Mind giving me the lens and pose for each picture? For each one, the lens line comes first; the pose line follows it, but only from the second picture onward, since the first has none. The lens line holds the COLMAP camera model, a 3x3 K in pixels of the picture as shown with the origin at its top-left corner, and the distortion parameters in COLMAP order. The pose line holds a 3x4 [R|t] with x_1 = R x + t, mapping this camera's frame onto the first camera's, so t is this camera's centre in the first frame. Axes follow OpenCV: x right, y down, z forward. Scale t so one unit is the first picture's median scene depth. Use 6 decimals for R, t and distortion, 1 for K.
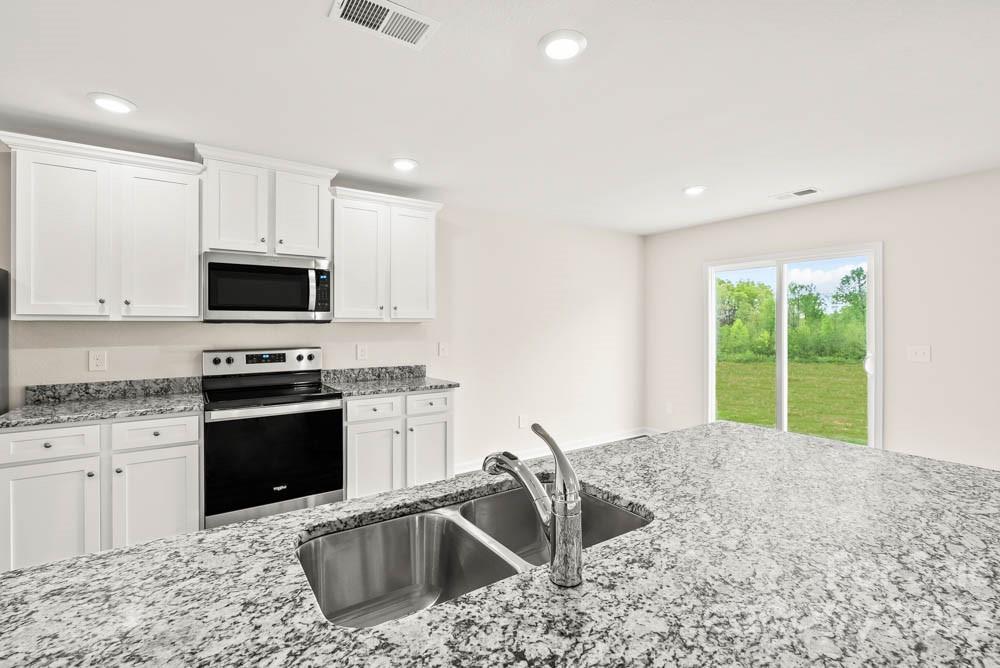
lens RADIAL K [[451.9, 0, 498.7], [0, 451.9, 327.9], [0, 0, 1]] dist [-0.001787, -0.000056]
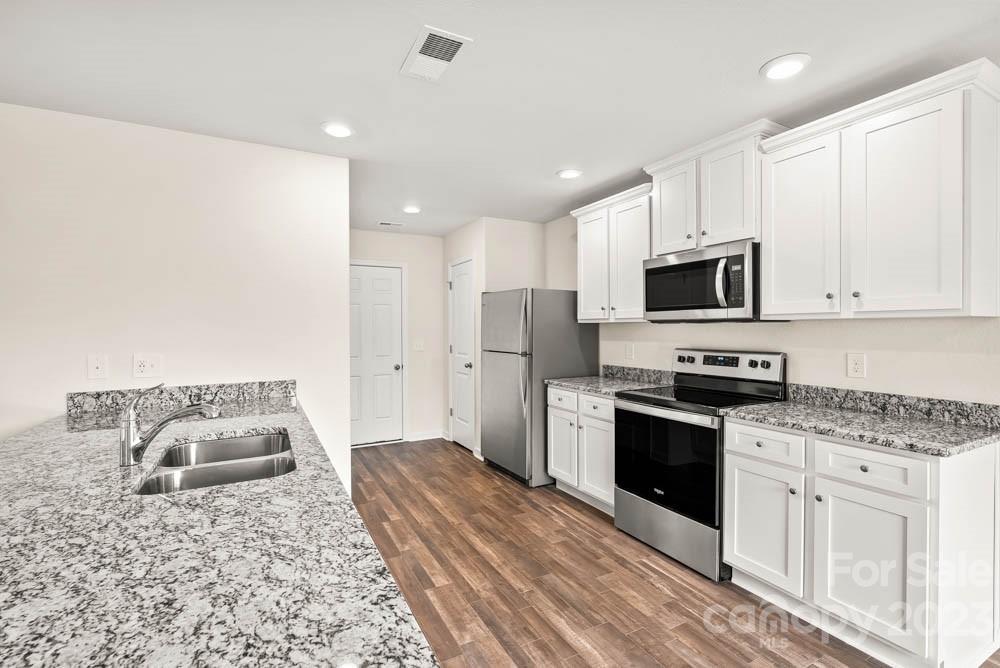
lens RADIAL K [[450.1, 0, 503.5], [0, 450.1, 330.0], [0, 0, 1]] dist [-0.000808, -0.000269]
pose [[-0.098219, 0.005392, -0.995150, 0.471143], [-0.000479, 0.999985, 0.005466, -0.000067], [0.995165, 0.001013, -0.098215, 0.696517]]
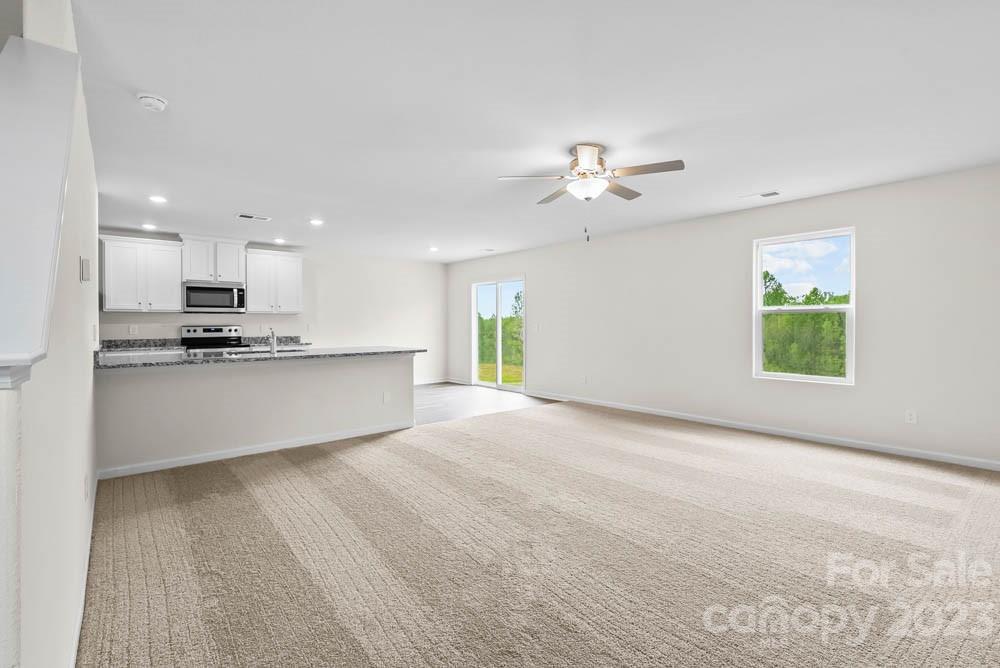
lens RADIAL K [[450.1, 0, 503.5], [0, 450.1, 330.0], [0, 0, 1]] dist [-0.000808, -0.000269]
pose [[0.994318, -0.005835, 0.106291, 0.651476], [0.005366, 0.999975, 0.004701, 0.067808], [-0.106315, -0.004104, 0.994324, -1.315374]]
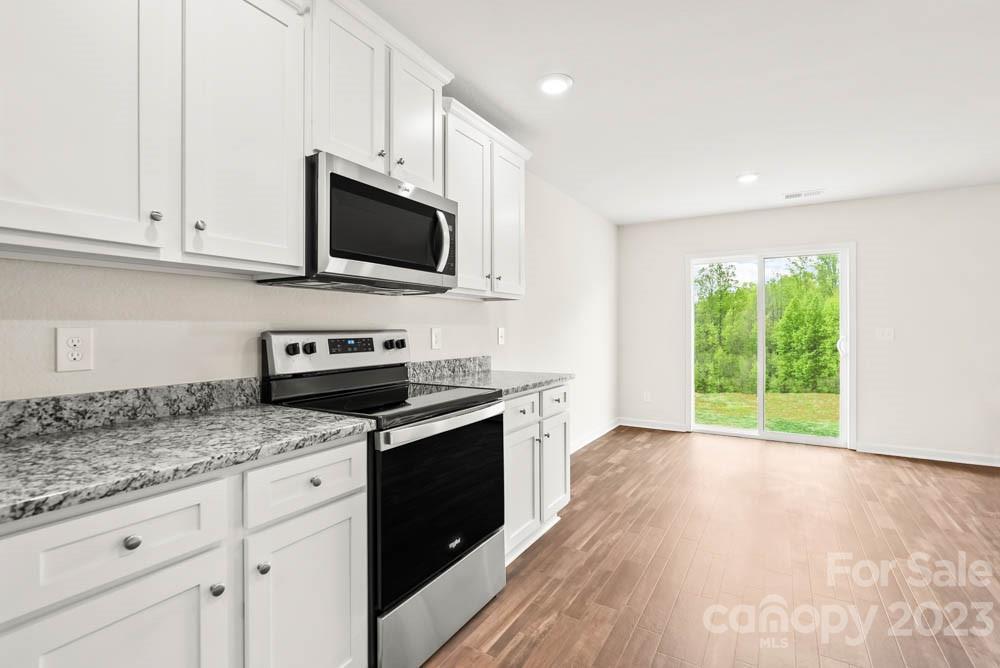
lens RADIAL K [[455.8, 0, 501.1], [0, 455.8, 329.6], [0, 0, 1]] dist [-0.002110, -0.000283]
pose [[0.910056, -0.002950, 0.414475, -0.631270], [0.004977, 0.999980, -0.003810, 0.052312], [-0.414456, 0.005530, 0.910053, 0.356270]]
